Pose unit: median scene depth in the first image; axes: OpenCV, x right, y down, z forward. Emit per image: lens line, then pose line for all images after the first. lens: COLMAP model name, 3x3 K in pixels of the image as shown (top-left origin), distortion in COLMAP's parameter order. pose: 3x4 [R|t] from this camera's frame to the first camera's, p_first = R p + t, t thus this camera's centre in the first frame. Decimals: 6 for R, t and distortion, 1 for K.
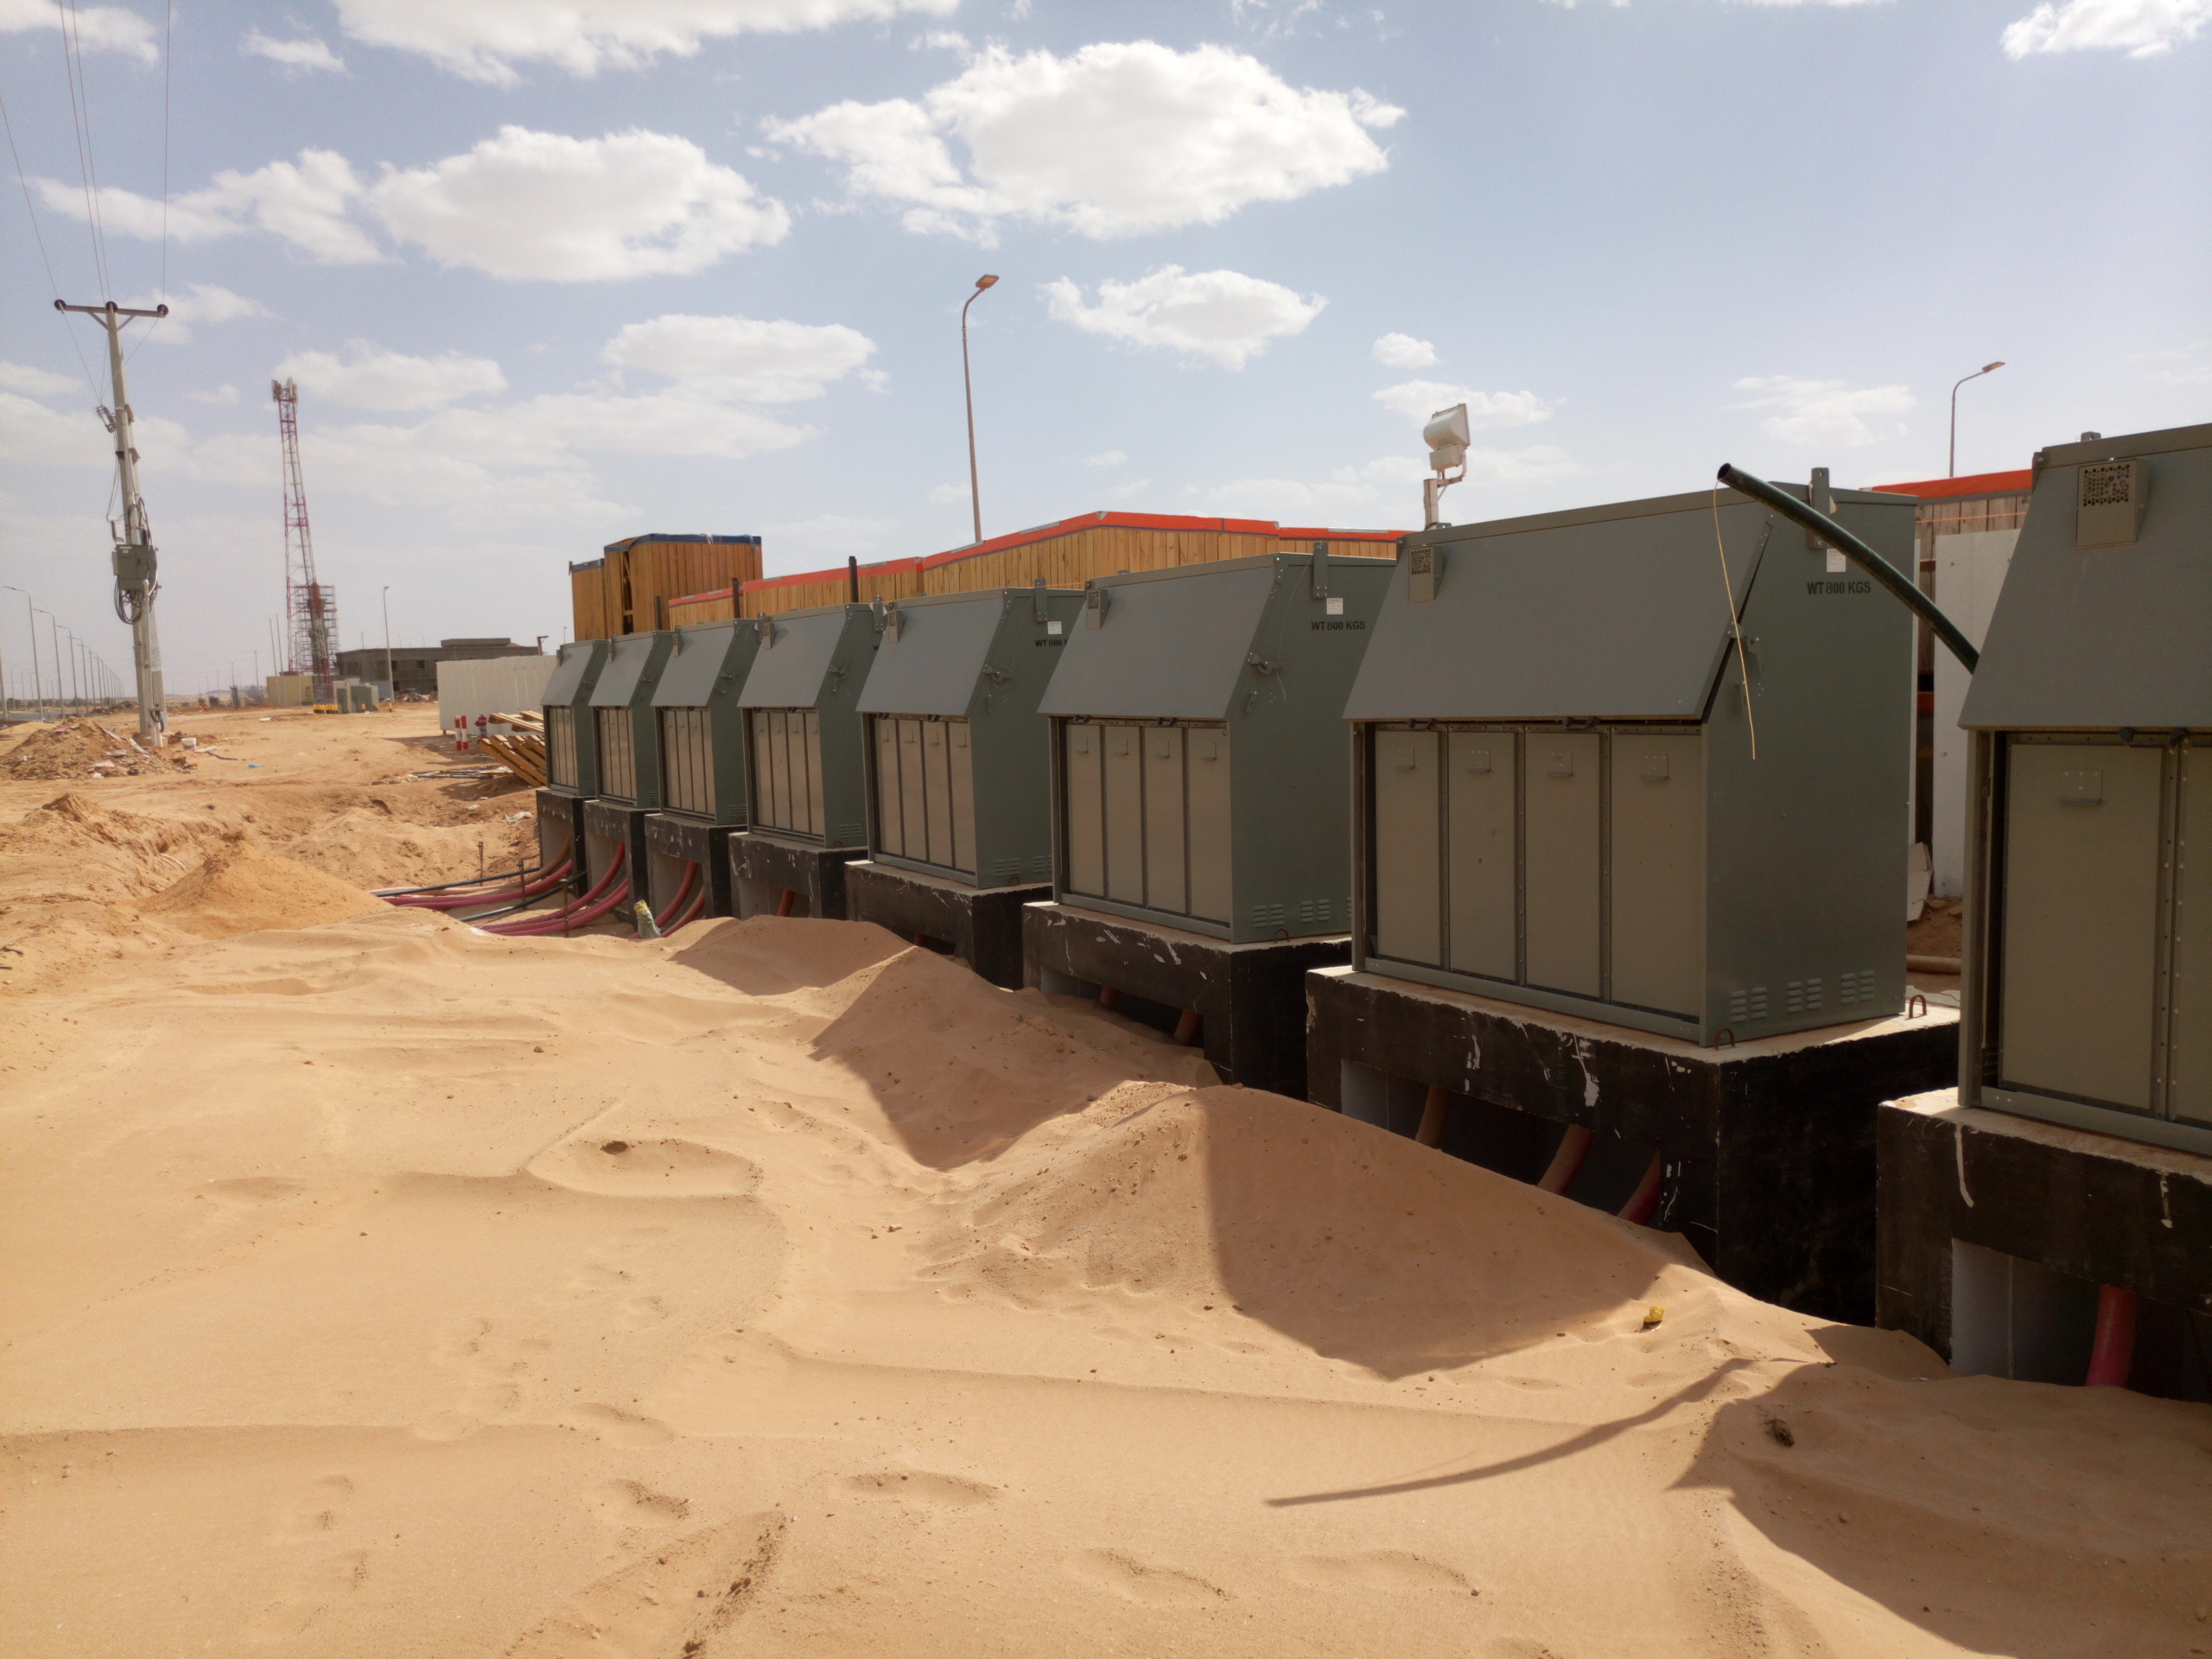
lens RADIAL K [[1739.6, 0, 1109.5], [0, 1739.6, 824.9], [0, 0, 1]] dist [-0.002480, 0.054546]
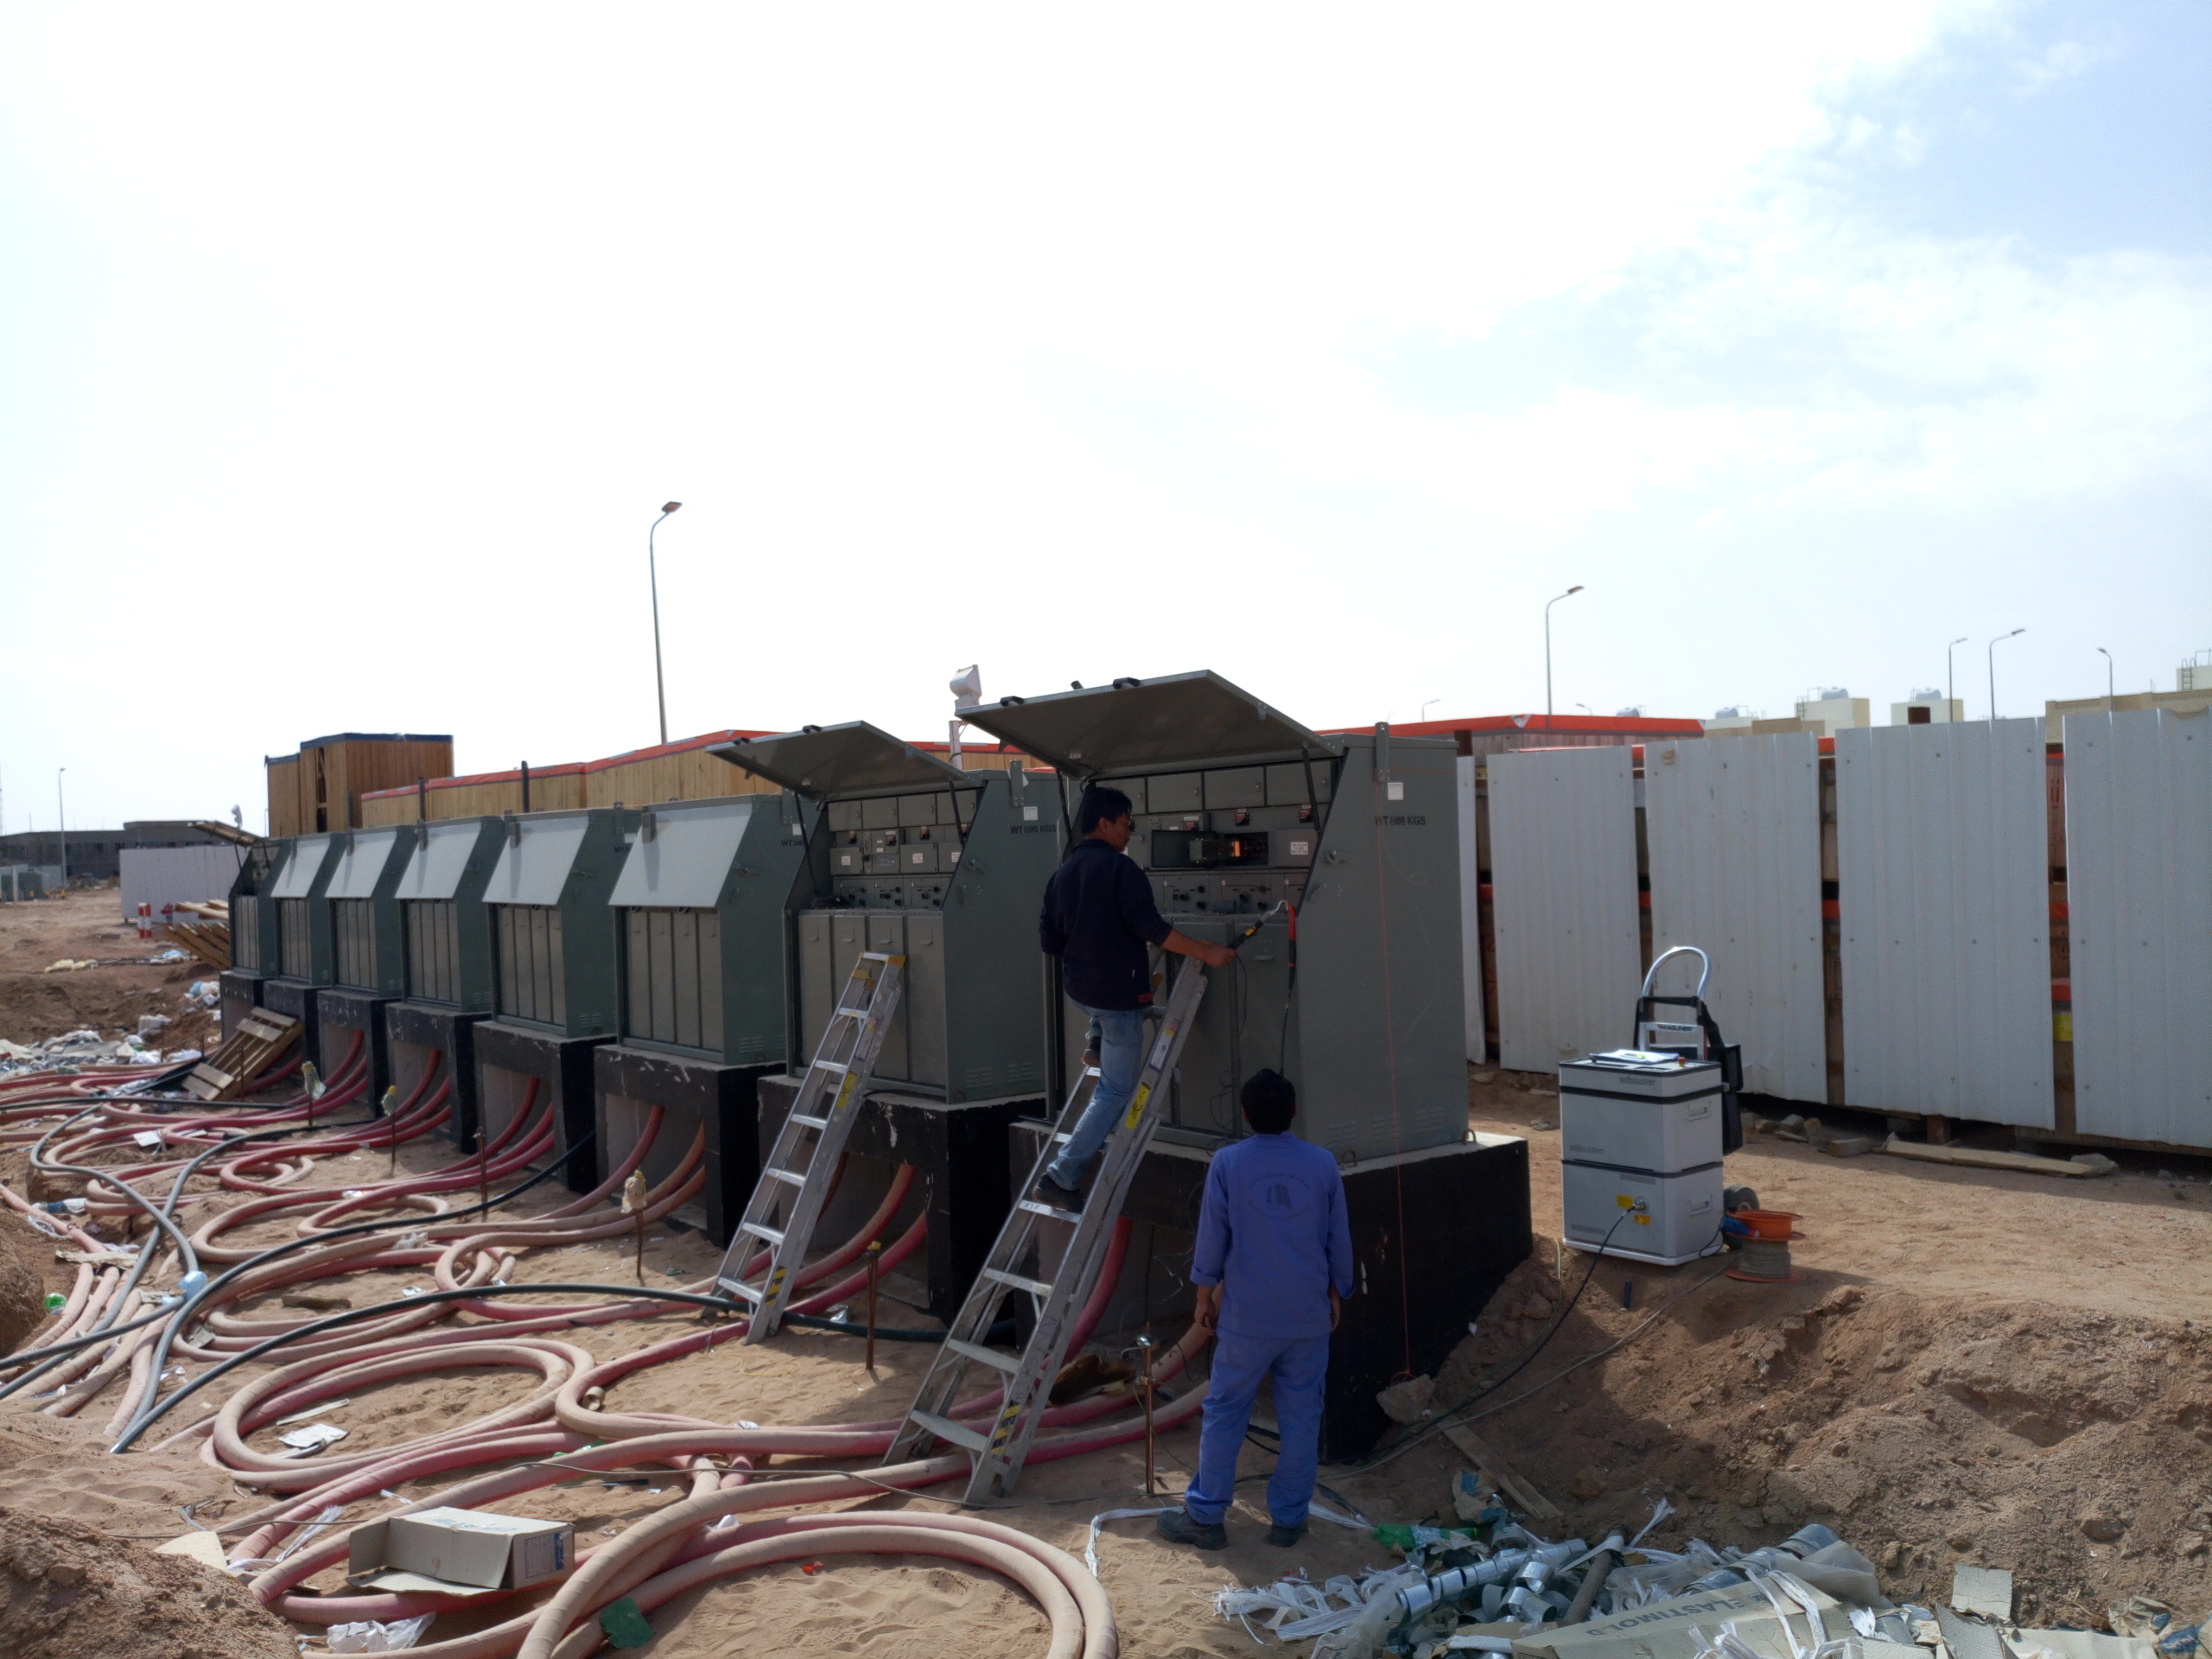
lens RADIAL K [[1739.6, 0, 1057.0], [0, 1739.6, 837.1], [0, 0, 1]] dist [-0.002480, 0.054546]
pose [[0.992132, 0.003737, 0.125143, 0.102779], [0.008819, 0.994986, -0.099629, 0.016970], [-0.124887, 0.099949, 0.987124, -0.286776]]
